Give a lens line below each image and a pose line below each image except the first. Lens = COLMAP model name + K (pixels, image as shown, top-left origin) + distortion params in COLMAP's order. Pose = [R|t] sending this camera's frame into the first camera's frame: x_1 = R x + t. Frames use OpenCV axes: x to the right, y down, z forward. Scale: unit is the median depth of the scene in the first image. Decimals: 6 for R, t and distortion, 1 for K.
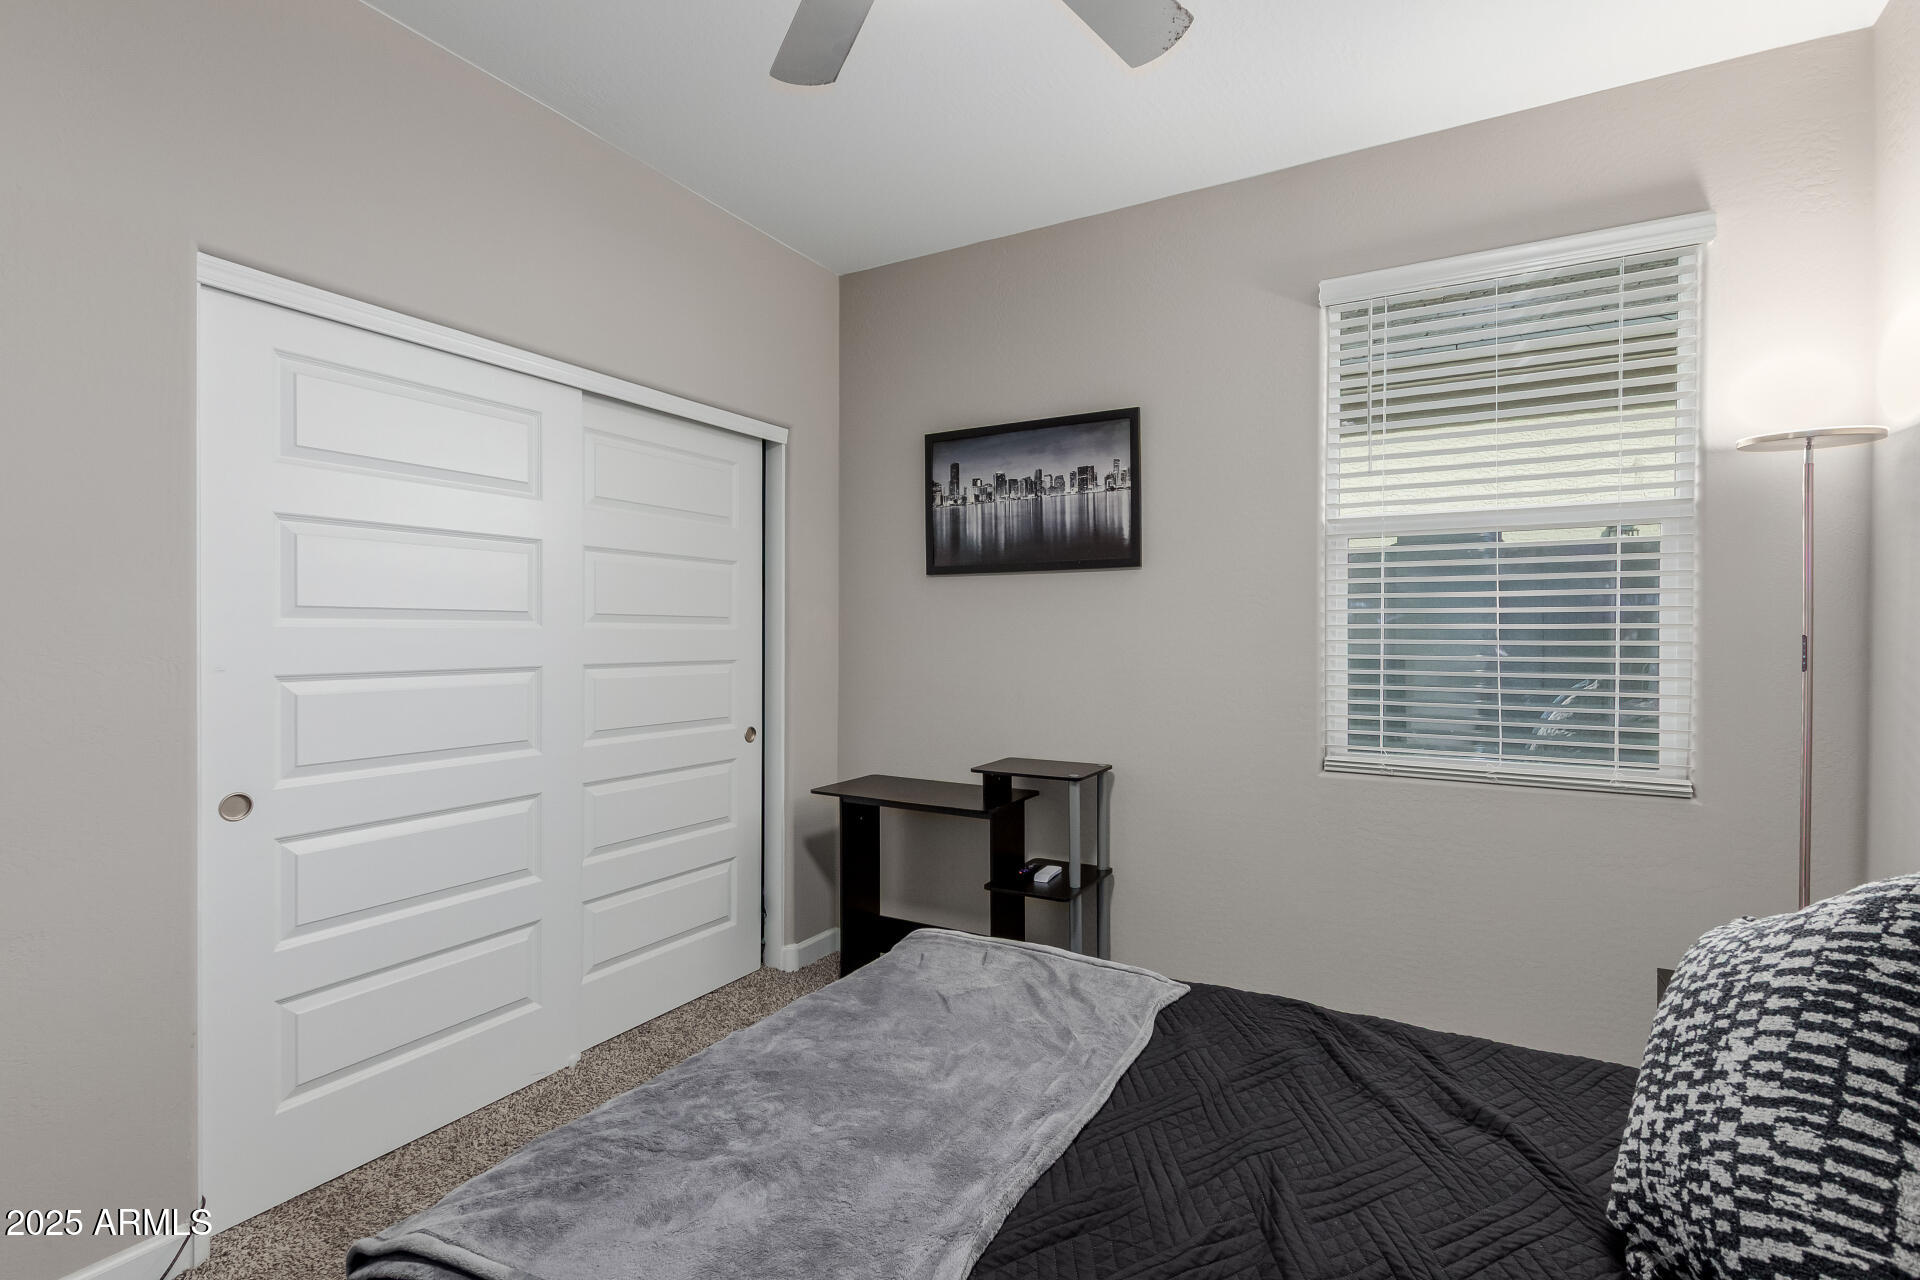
lens RADIAL K [[892.2, 0, 966.3], [0, 892.2, 633.1], [0, 0, 1]] dist [0.000683, -0.000110]
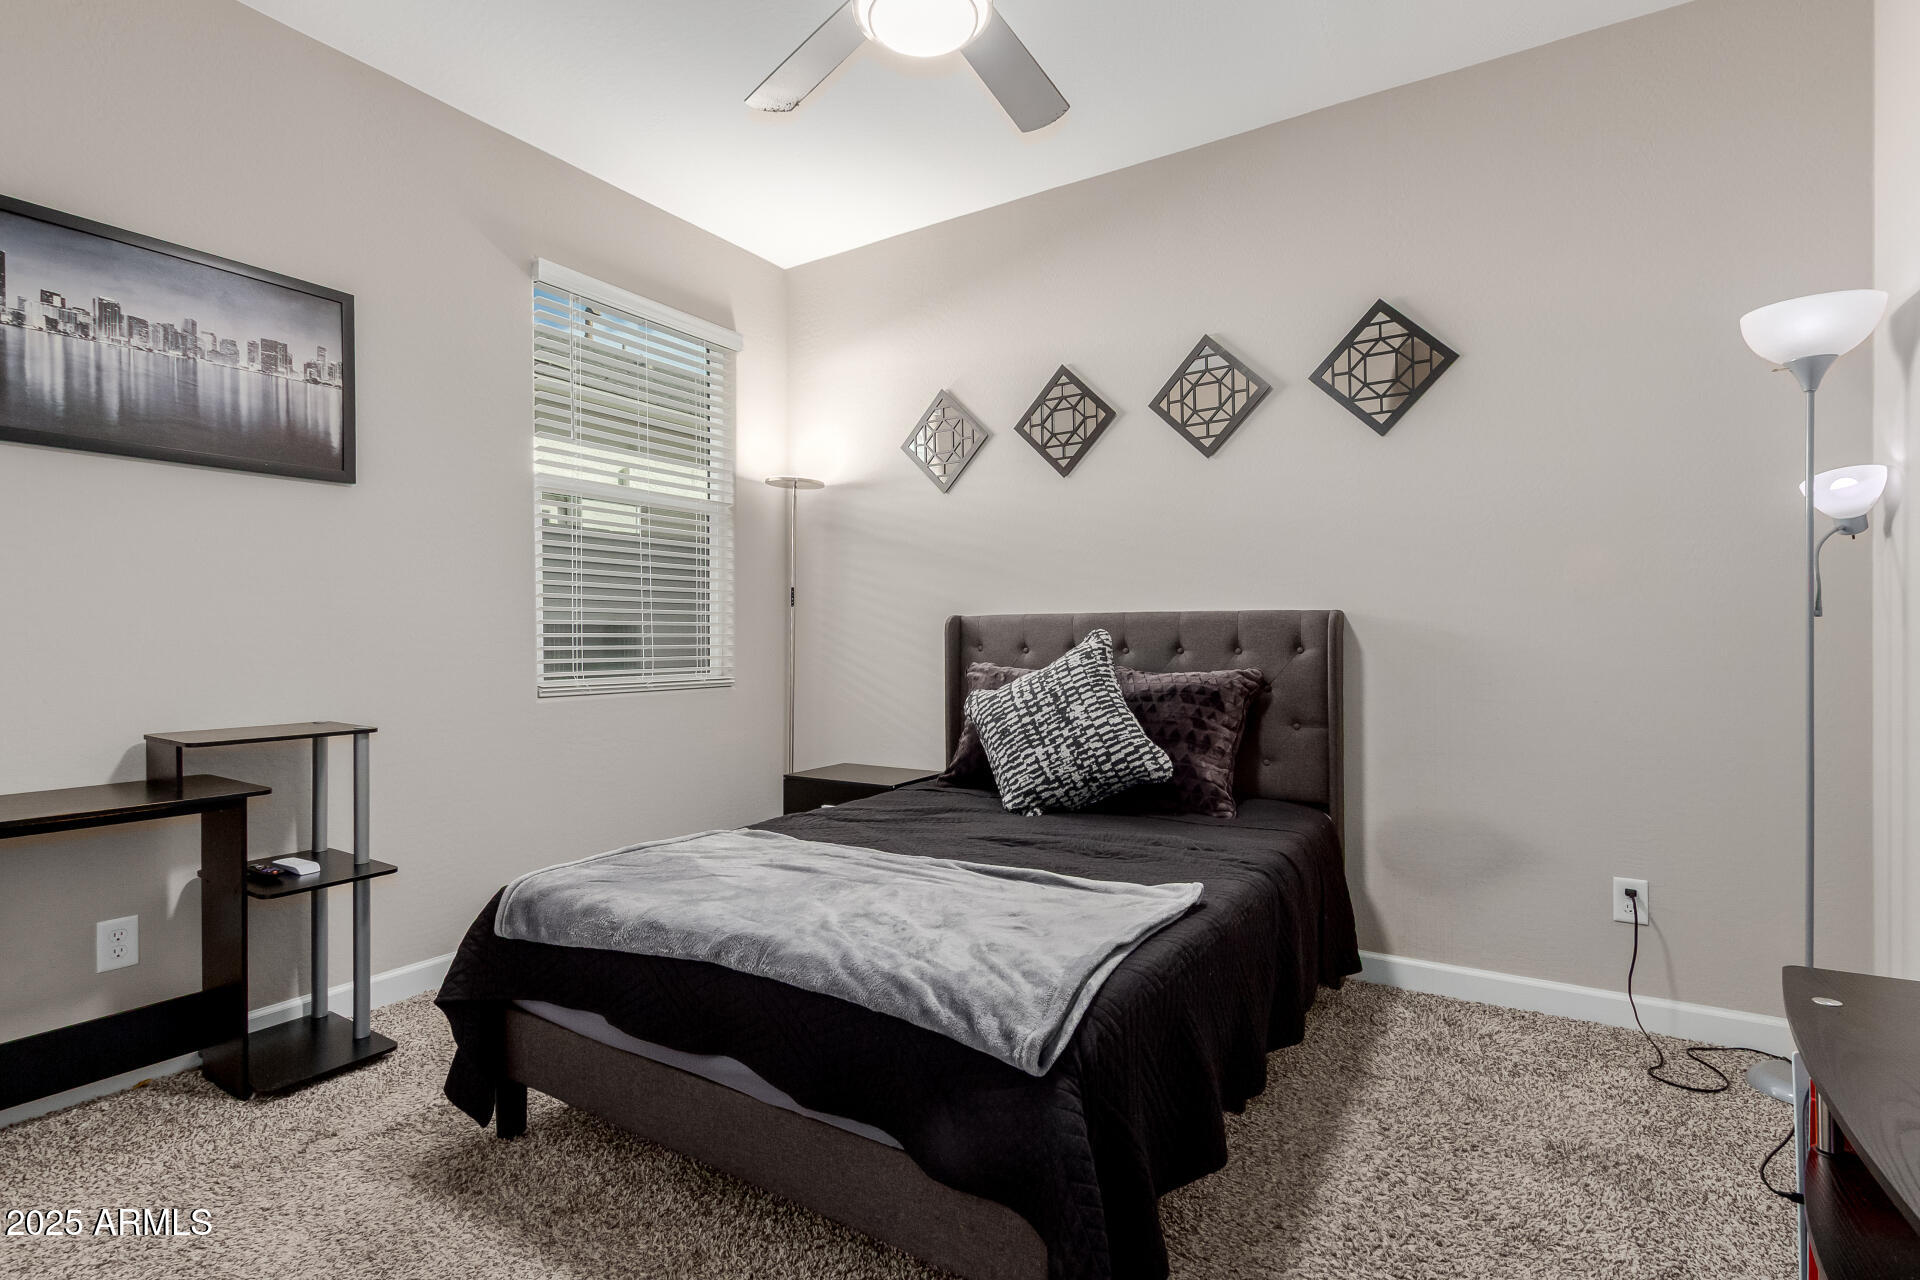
lens RADIAL K [[905.0, 0, 953.0], [0, 905.0, 654.4], [0, 0, 1]] dist [-0.000140, -0.000140]
pose [[0.043668, -0.025615, 0.998718, -0.625841], [0.002765, 0.999671, 0.025518, 0.064594], [-0.999042, 0.001647, 0.043725, 0.384012]]
